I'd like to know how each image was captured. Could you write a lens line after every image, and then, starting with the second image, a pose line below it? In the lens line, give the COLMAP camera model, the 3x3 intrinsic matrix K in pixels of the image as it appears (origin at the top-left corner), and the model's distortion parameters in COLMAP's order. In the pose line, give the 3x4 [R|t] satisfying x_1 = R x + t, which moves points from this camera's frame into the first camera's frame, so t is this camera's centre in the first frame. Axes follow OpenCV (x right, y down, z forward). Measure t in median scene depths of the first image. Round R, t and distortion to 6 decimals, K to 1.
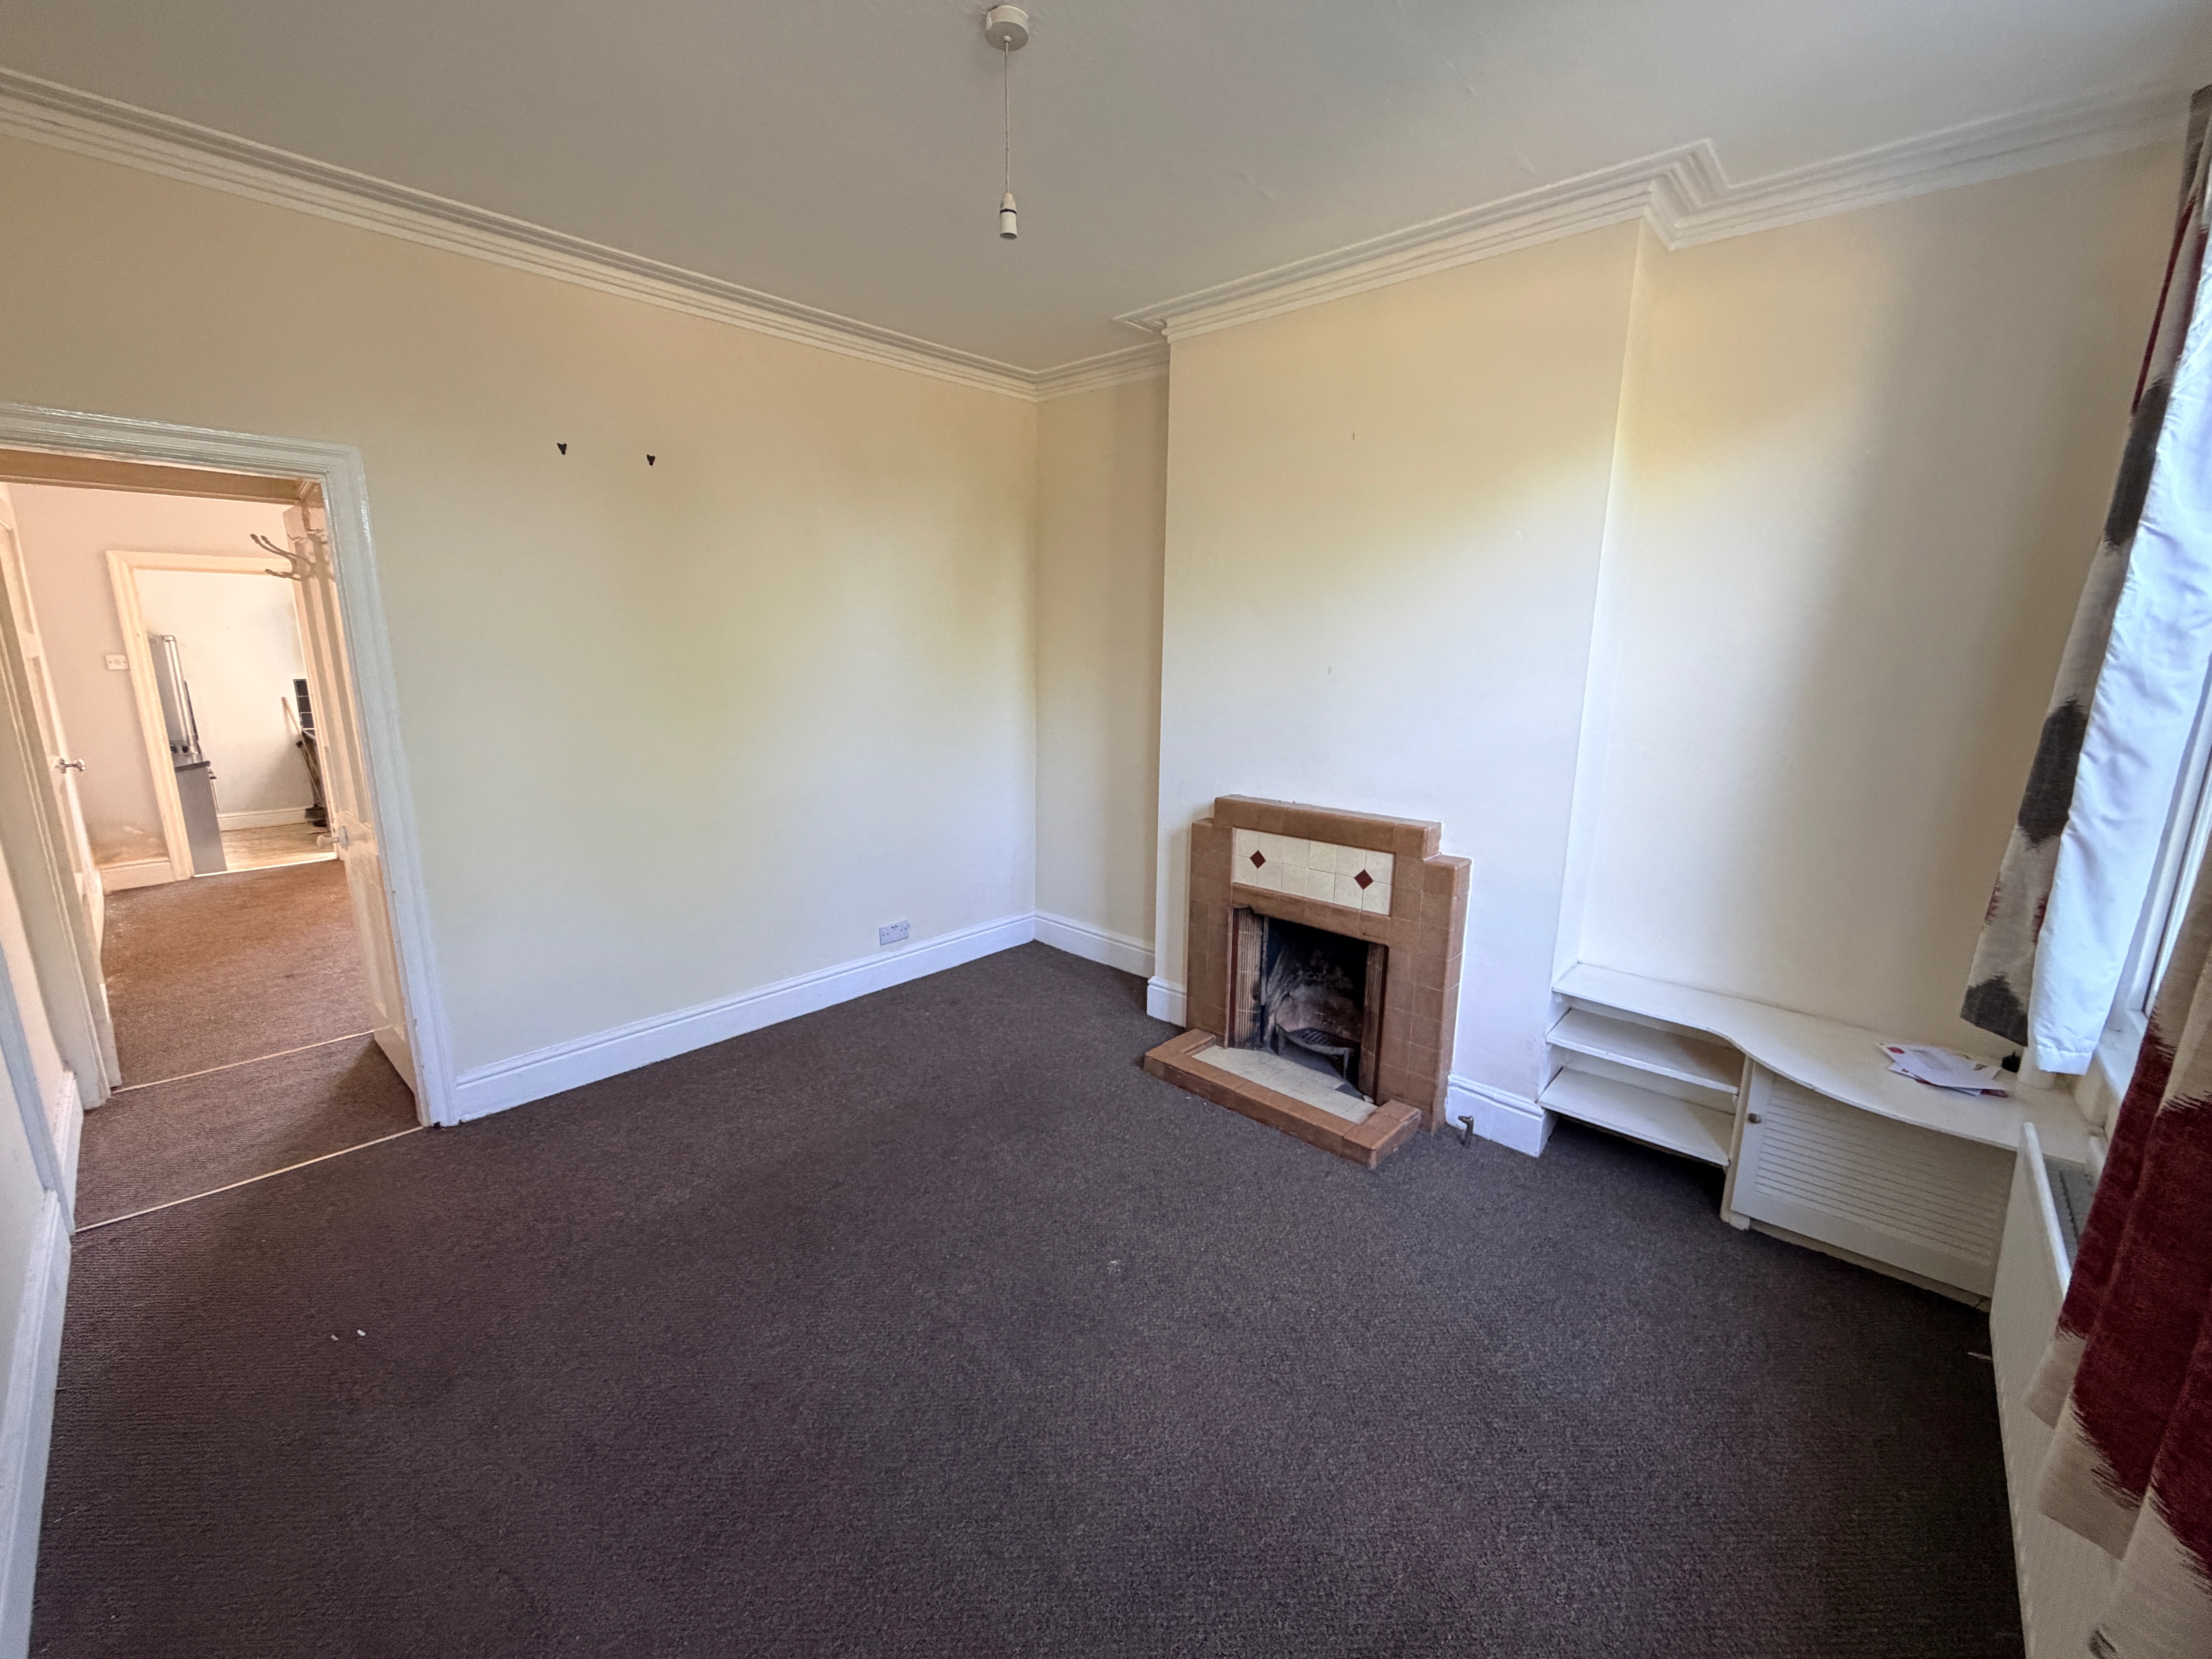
lens RADIAL K [[876.9, 0, 1094.7], [0, 876.9, 829.8], [0, 0, 1]] dist [-0.004138, 0.000343]
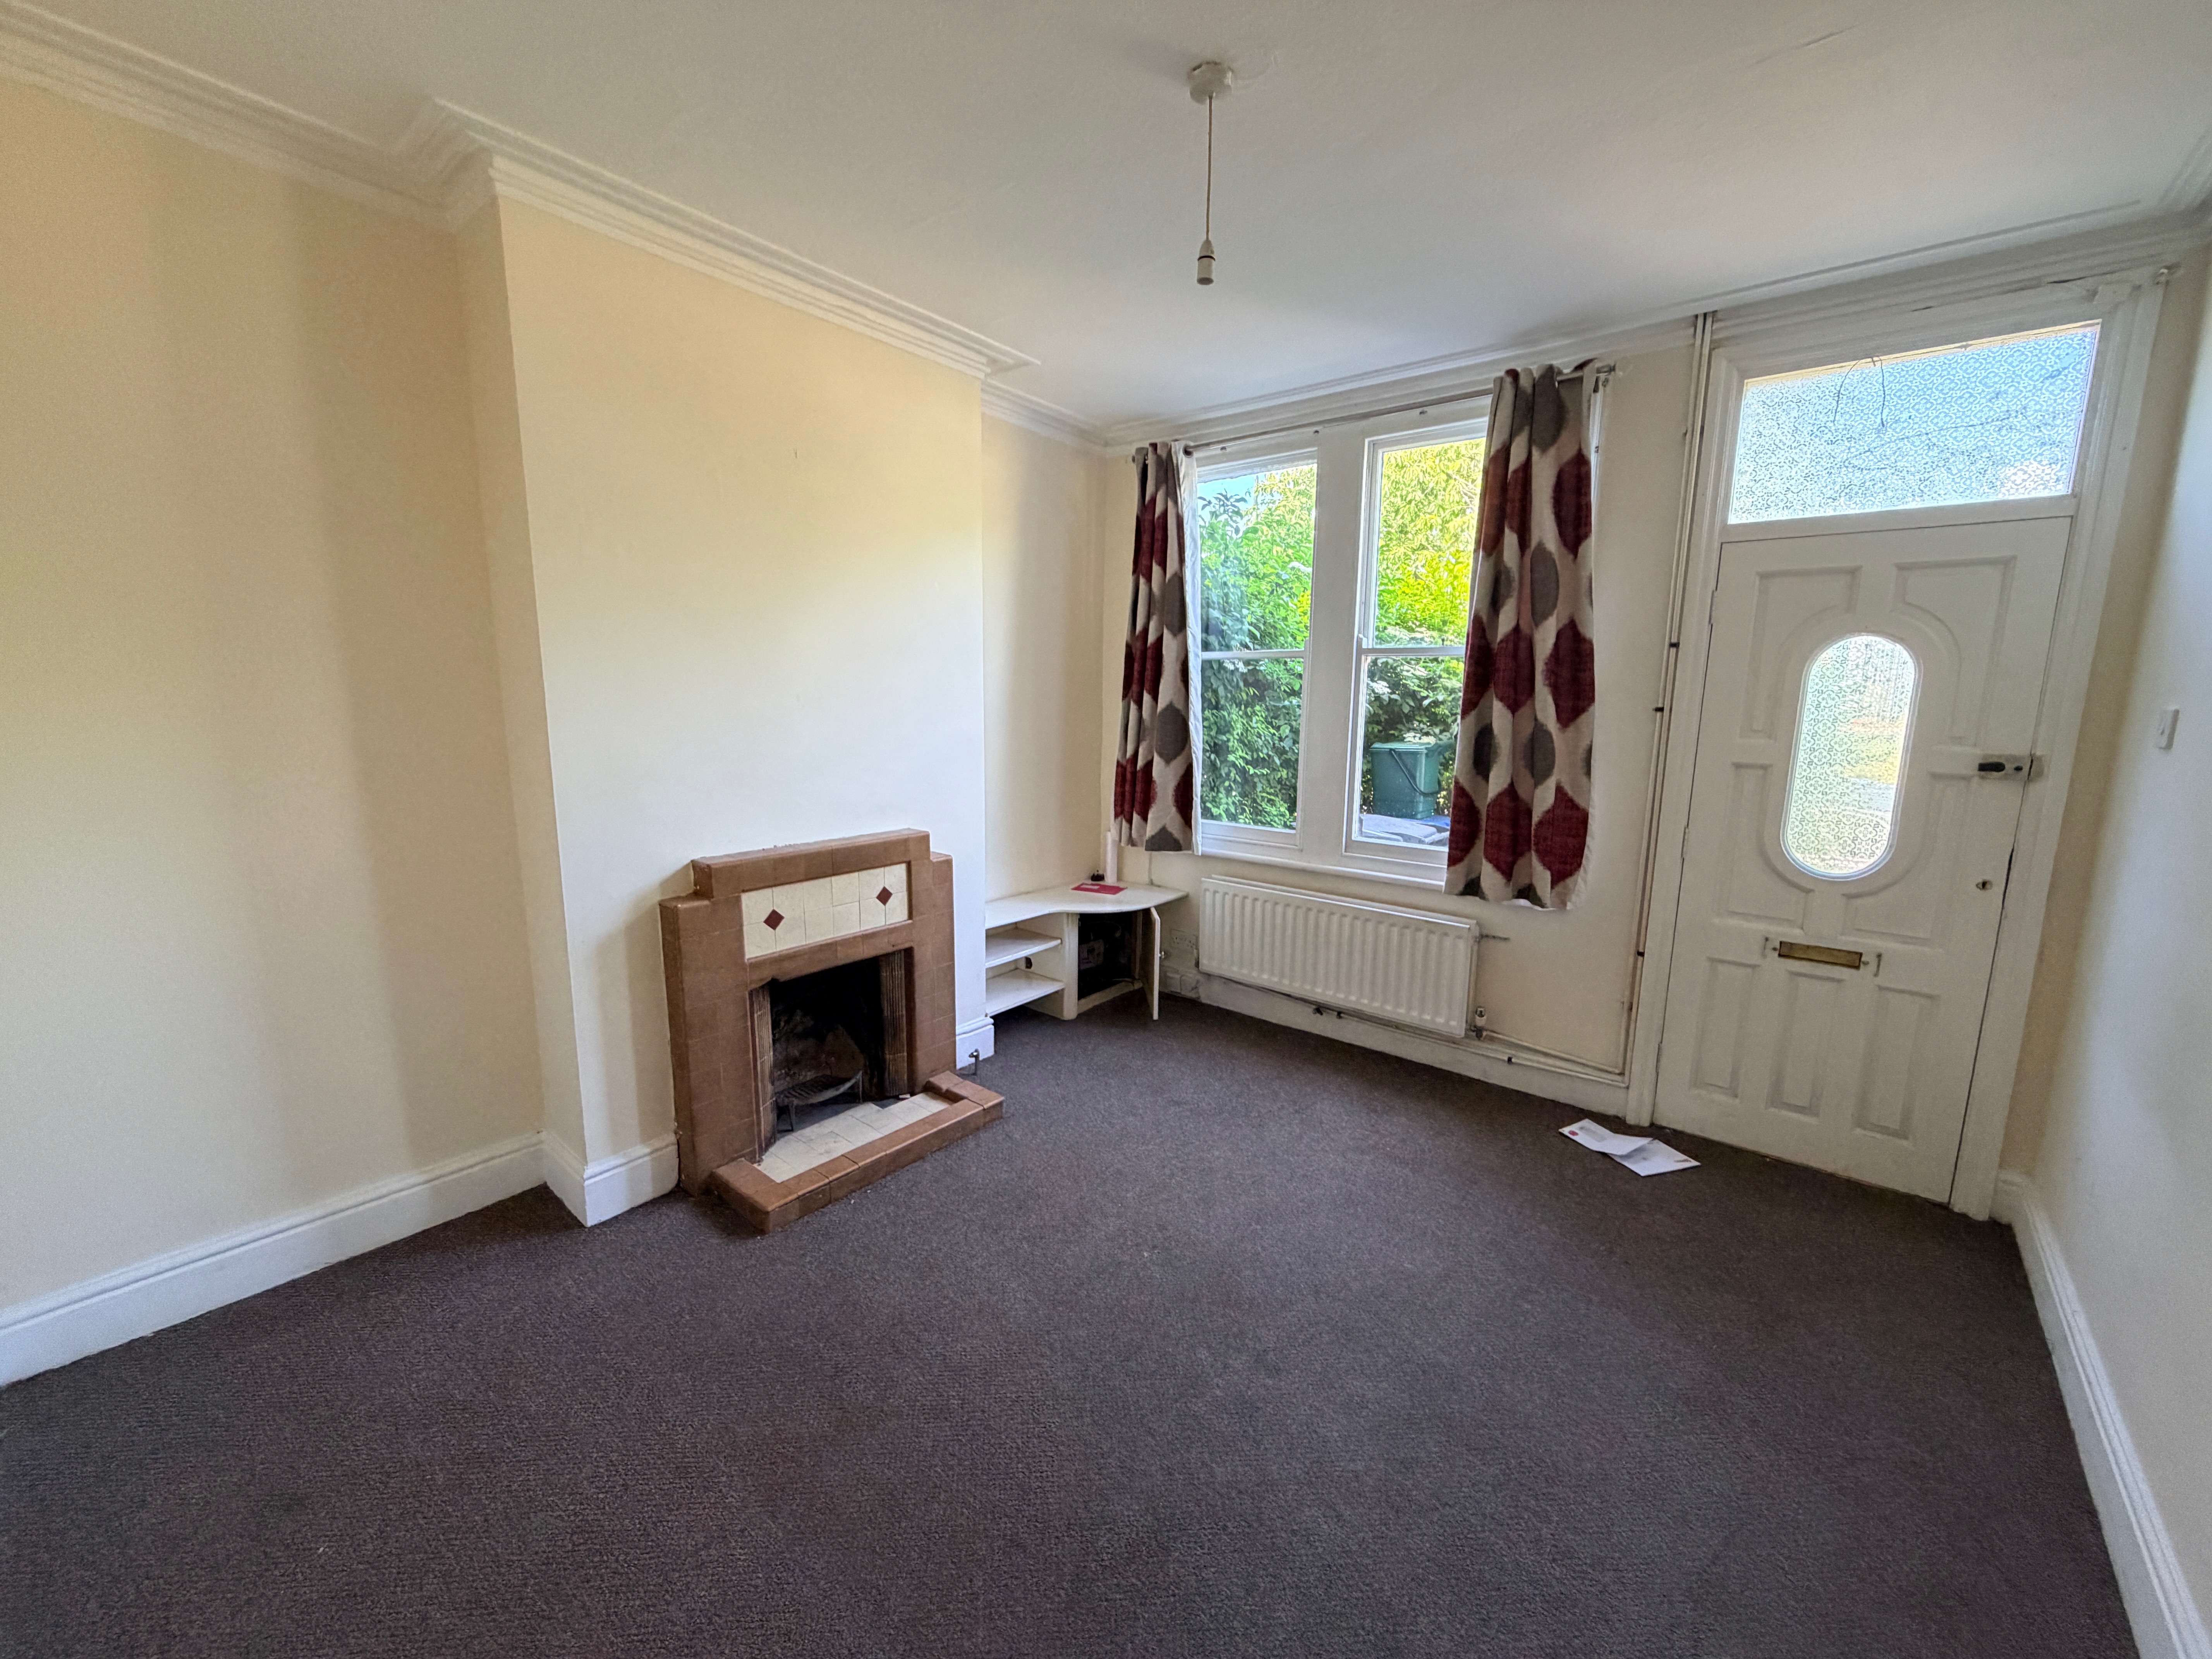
lens RADIAL K [[876.9, 0, 1108.9], [0, 876.9, 826.1], [0, 0, 1]] dist [-0.004138, 0.000343]
pose [[-0.057382, -0.169885, 0.983792, -0.702715], [0.182981, 0.966933, 0.177647, -0.156537], [-0.981440, 0.190209, -0.024399, 0.731081]]
